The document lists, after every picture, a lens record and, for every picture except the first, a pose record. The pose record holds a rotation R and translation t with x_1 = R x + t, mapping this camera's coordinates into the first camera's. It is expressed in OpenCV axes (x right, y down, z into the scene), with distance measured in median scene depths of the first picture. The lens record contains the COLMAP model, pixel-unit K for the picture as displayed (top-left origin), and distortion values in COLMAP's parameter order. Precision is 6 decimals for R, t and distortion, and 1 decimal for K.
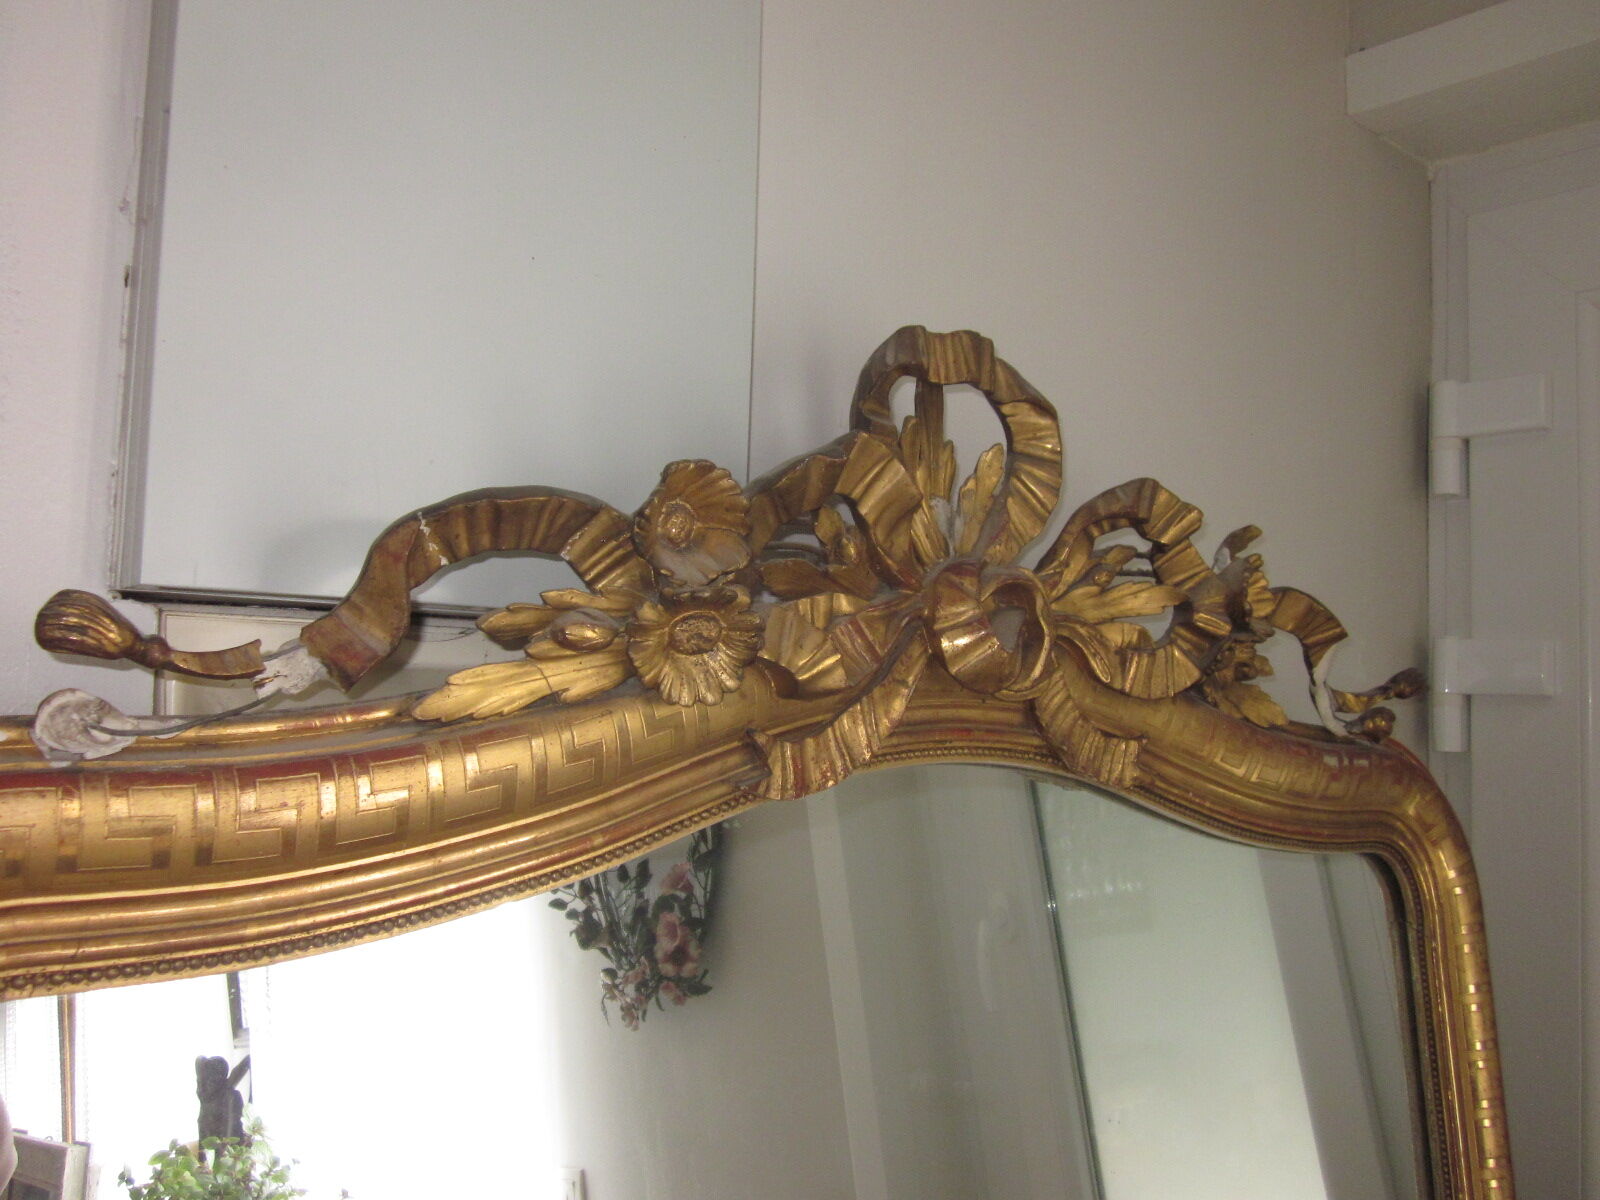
lens RADIAL K [[1335.8, 0, 807.5], [0, 1335.8, 604.0], [0, 0, 1]] dist [-0.040177, 0.009410]
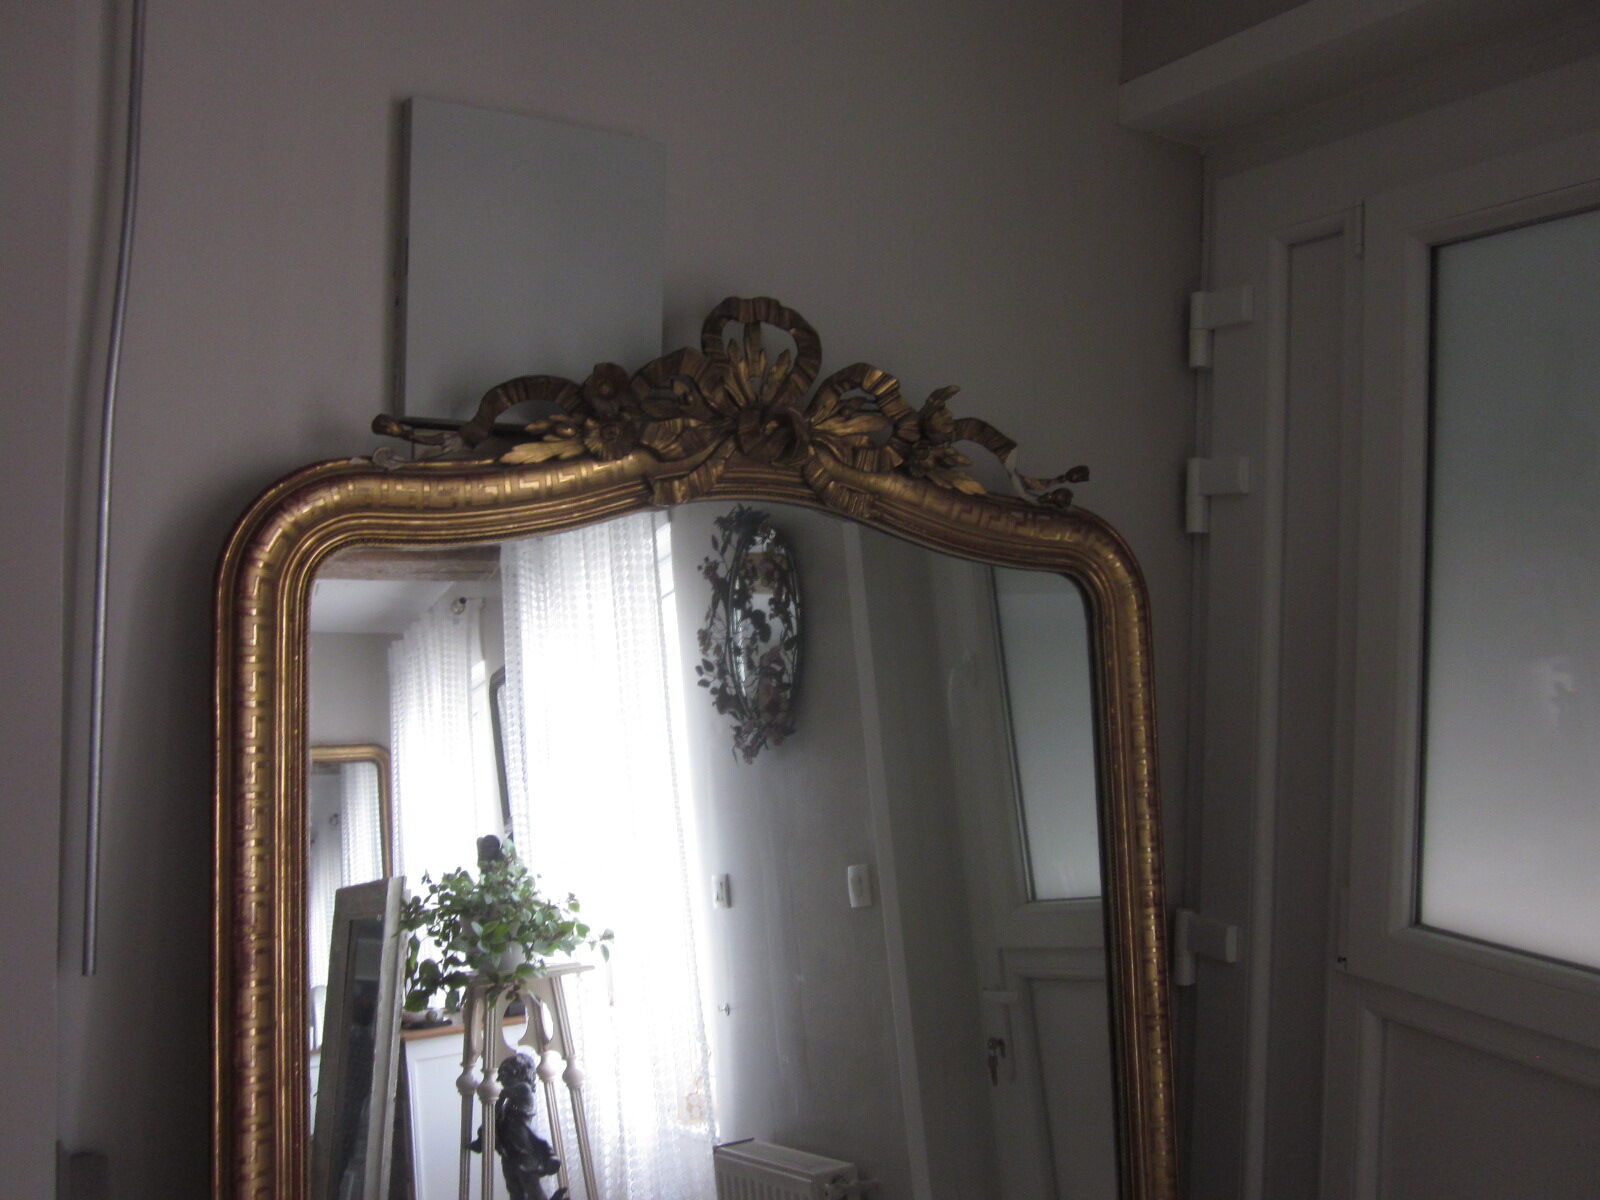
lens RADIAL K [[1335.8, 0, 805.8], [0, 1335.8, 601.1], [0, 0, 1]] dist [-0.040177, 0.009410]
pose [[0.980596, -0.006621, -0.195927, 0.609502], [0.019617, 0.997727, 0.064464, 0.147095], [0.195055, -0.067057, 0.978497, -1.122644]]
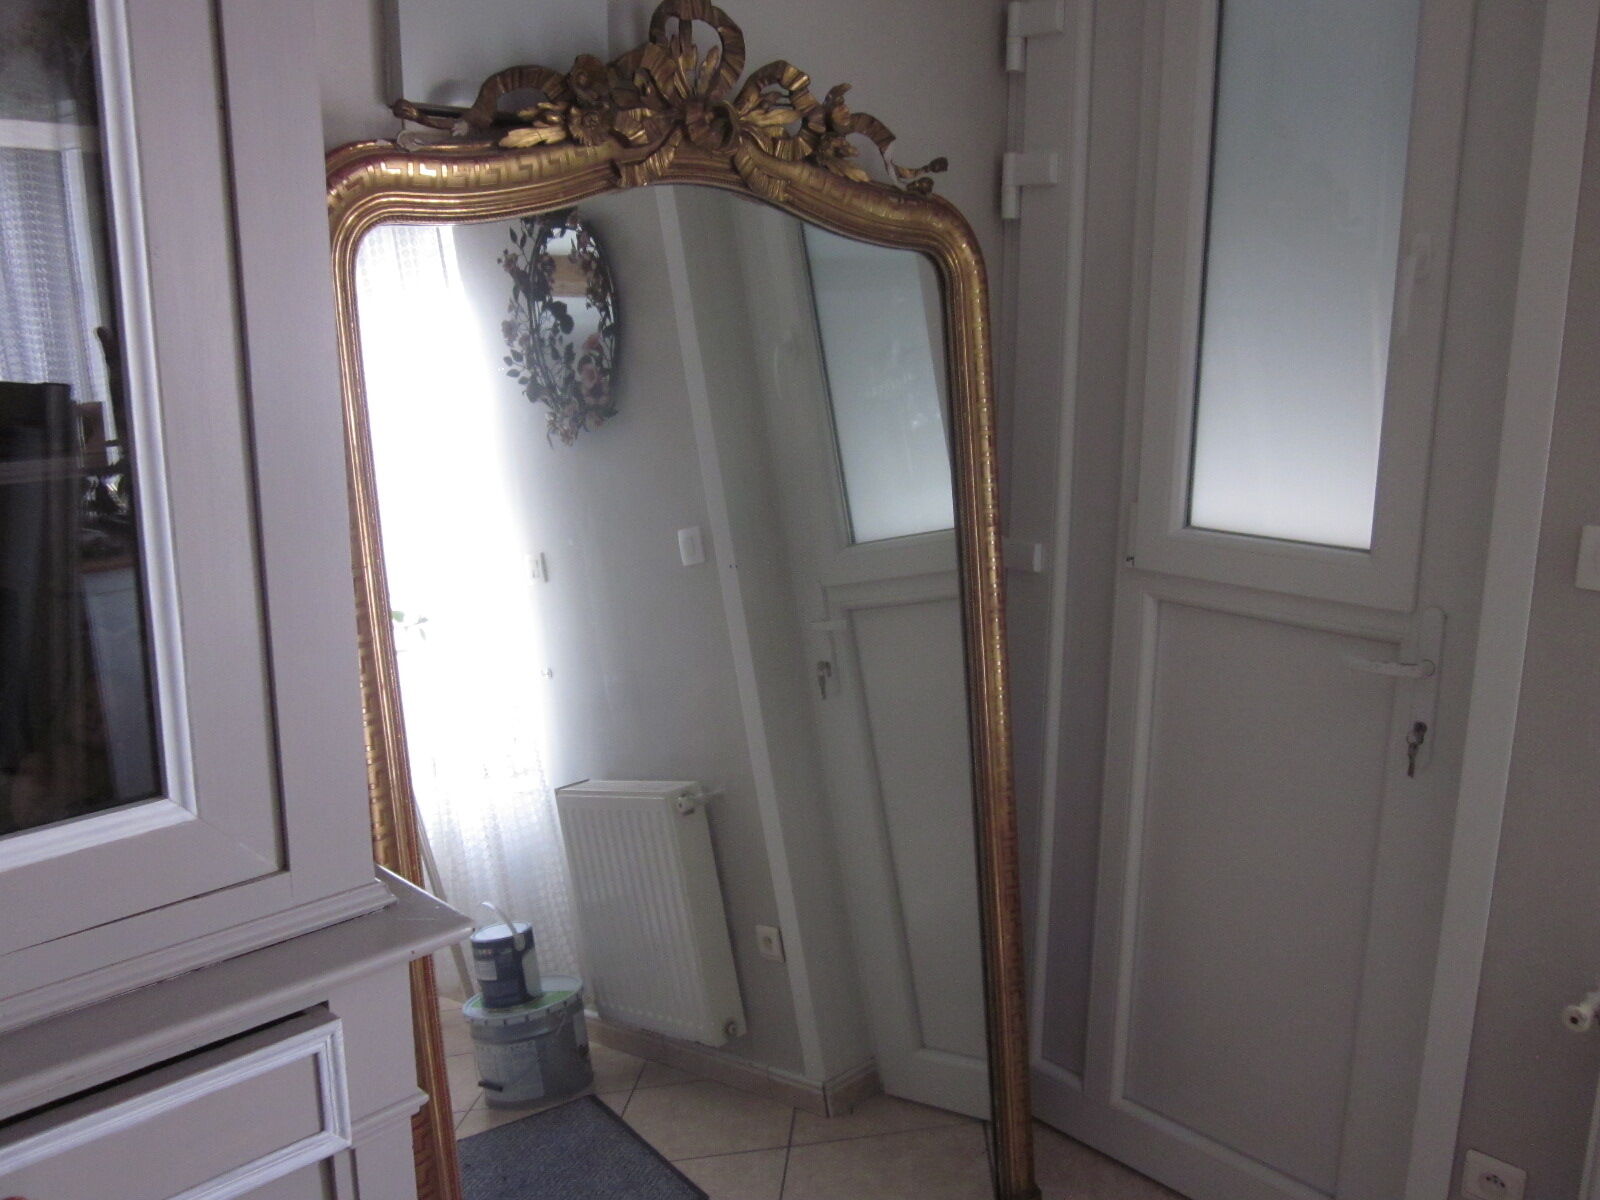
lens RADIAL K [[1335.8, 0, 814.2], [0, 1335.8, 598.4], [0, 0, 1]] dist [-0.040177, 0.009410]
pose [[0.997306, -0.036632, 0.063545, 0.138210], [0.017501, 0.960173, 0.278859, 0.175329], [-0.071229, -0.276995, 0.958228, -1.605906]]
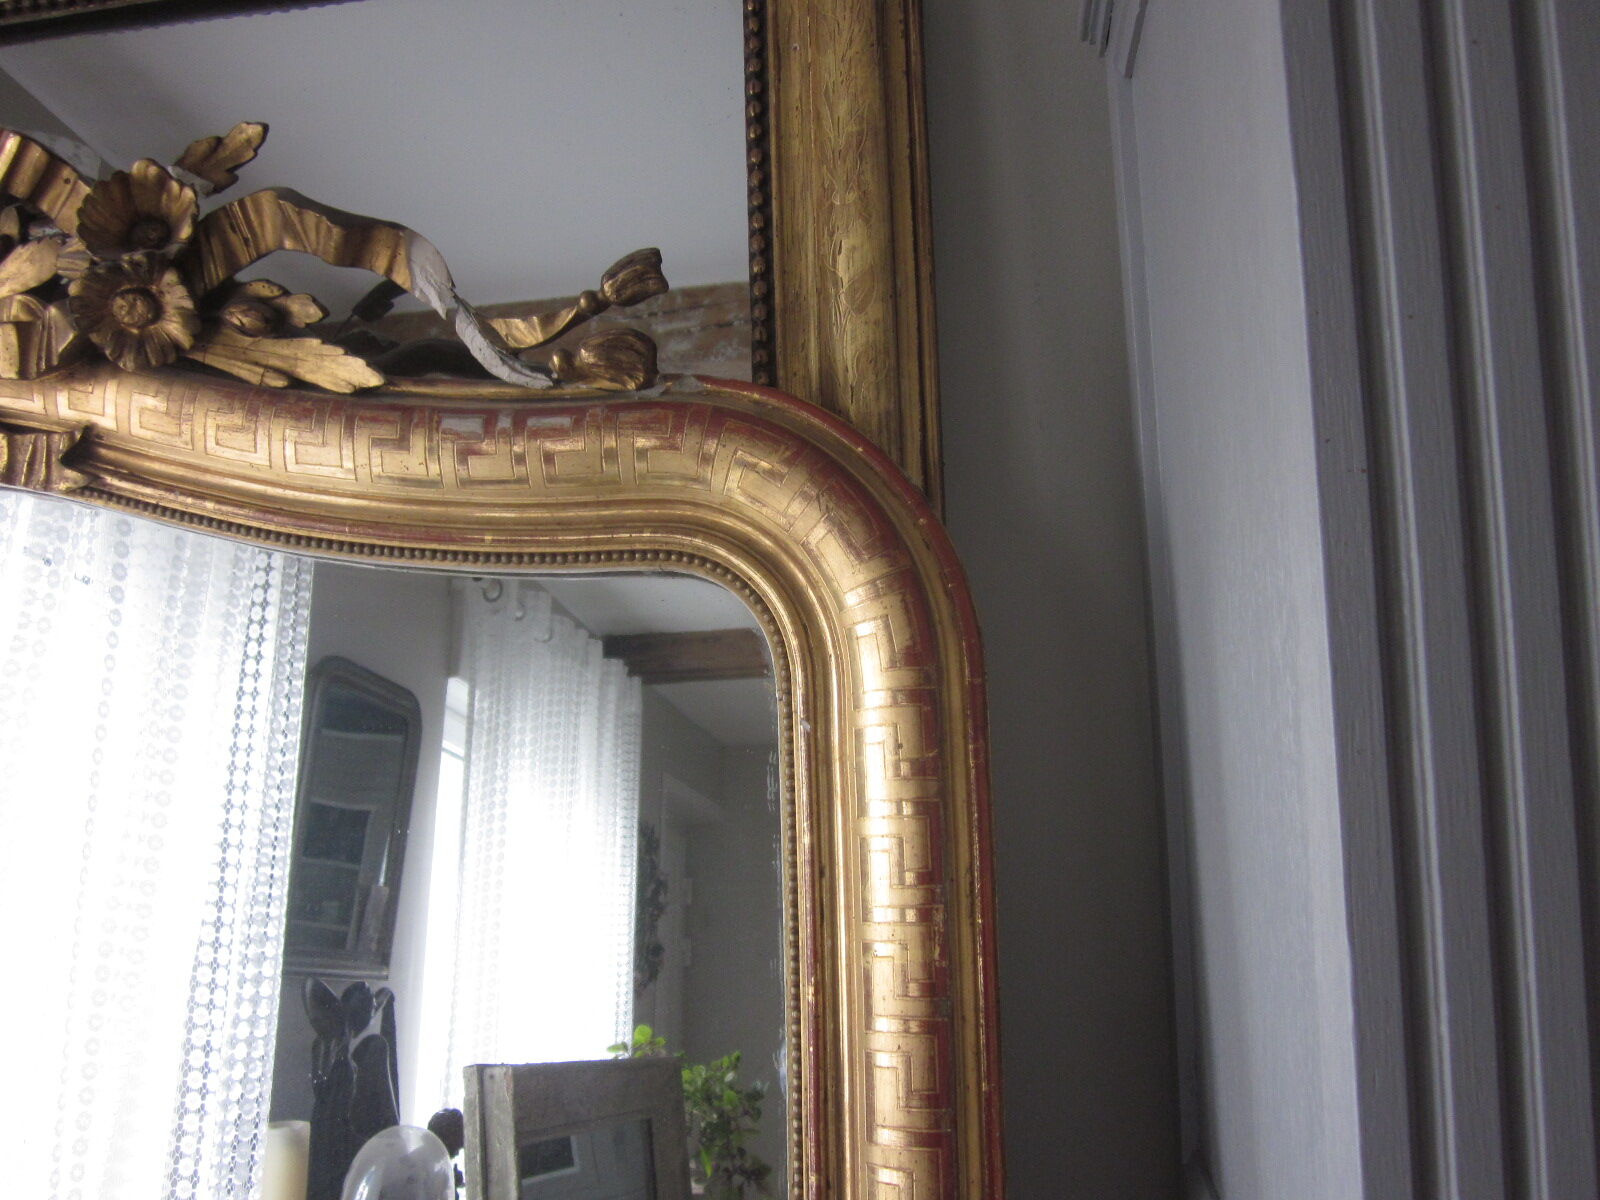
lens RADIAL K [[1335.8, 0, 802.8], [0, 1335.8, 591.0], [0, 0, 1]] dist [-0.040177, 0.009410]
pose [[0.653846, -0.106824, -0.749048, 1.283792], [0.113186, 0.992653, -0.042765, 0.320653], [0.748114, -0.056820, 0.661134, 0.894463]]
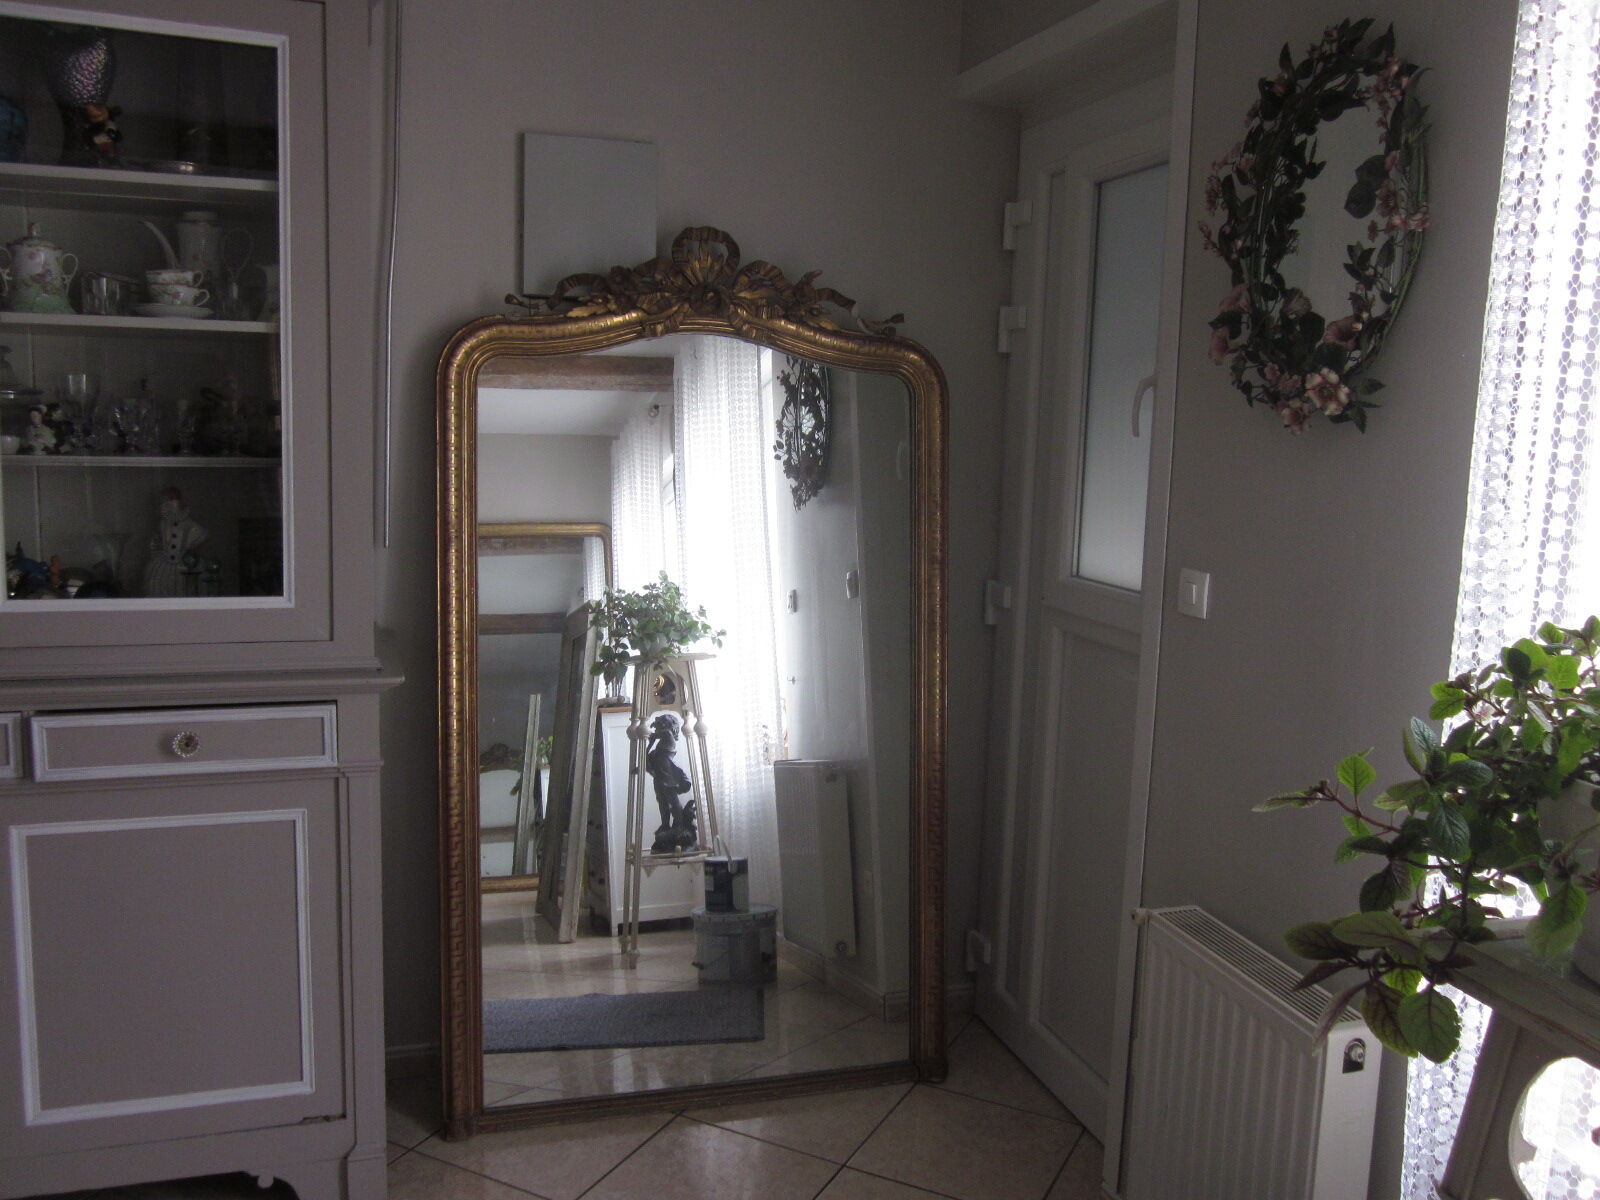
lens RADIAL K [[1335.8, 0, 809.1], [0, 1335.8, 600.3], [0, 0, 1]] dist [-0.040177, 0.009410]
pose [[0.922807, 0.054604, -0.381374, 2.052661], [0.019648, 0.981947, 0.188133, 0.161334], [0.384762, -0.181104, 0.905074, -2.809981]]
